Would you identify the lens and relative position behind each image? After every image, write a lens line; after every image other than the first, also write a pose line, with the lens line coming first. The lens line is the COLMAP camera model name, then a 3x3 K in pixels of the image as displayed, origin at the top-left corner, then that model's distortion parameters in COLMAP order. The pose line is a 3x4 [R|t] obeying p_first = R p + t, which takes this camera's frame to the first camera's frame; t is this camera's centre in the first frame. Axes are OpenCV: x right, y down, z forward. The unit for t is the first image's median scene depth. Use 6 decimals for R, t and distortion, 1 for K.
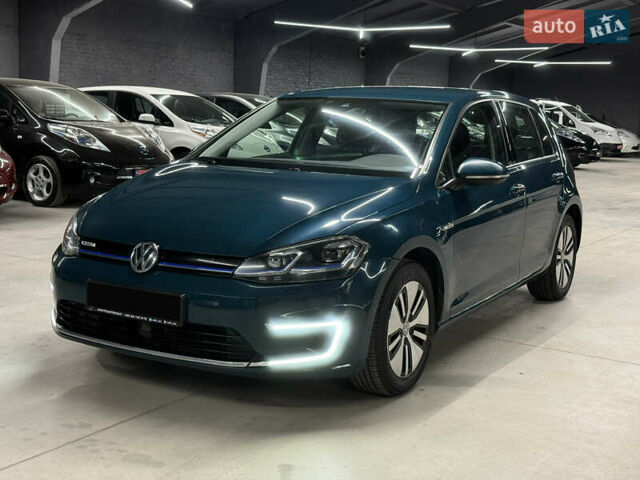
lens RADIAL K [[890.5, 0, 324.0], [0, 890.5, 239.5], [0, 0, 1]] dist [0.103897, 0.000000]
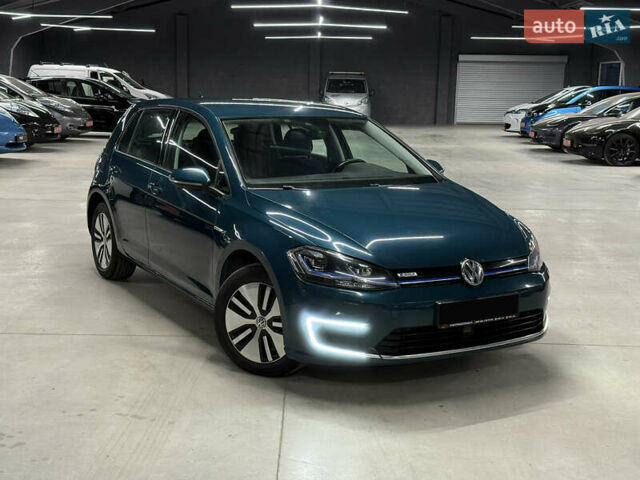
lens RADIAL K [[890.5, 0, 318.5], [0, 890.5, 235.3], [0, 0, 1]] dist [0.103897, 0.000000]
pose [[0.842435, -0.102192, 0.529018, -0.127462], [0.078937, 0.994663, 0.066439, -0.022575], [-0.532984, -0.014211, 0.846006, 0.035142]]
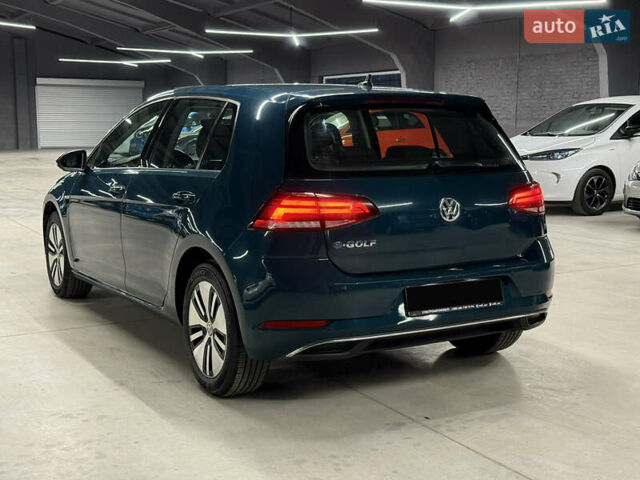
lens RADIAL K [[890.5, 0, 320.9], [0, 890.5, 240.7], [0, 0, 1]] dist [0.103897, 0.000000]
pose [[0.463222, -0.149669, 0.873512, -0.227738], [0.135752, 0.985988, 0.096952, -0.022881], [-0.875783, 0.073670, 0.477050, 0.107759]]
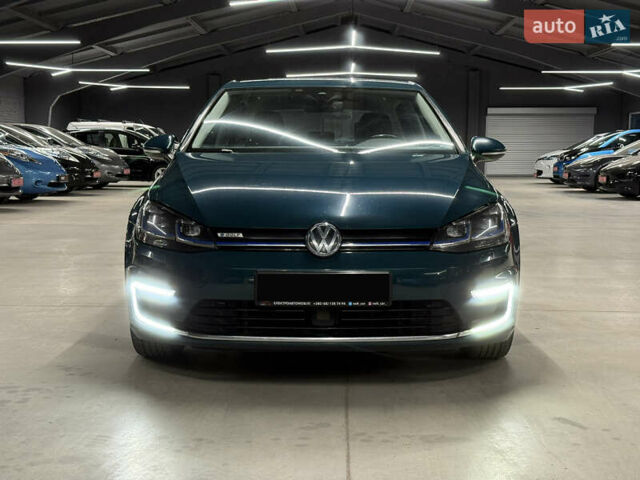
lens RADIAL K [[890.5, 0, 320.4], [0, 890.5, 230.4], [0, 0, 1]] dist [0.103897, 0.000000]
pose [[0.856518, -0.070903, 0.511224, -0.136535], [0.092330, 0.995590, -0.016610, 0.004862], [-0.507792, 0.061428, 0.859287, 0.039350]]
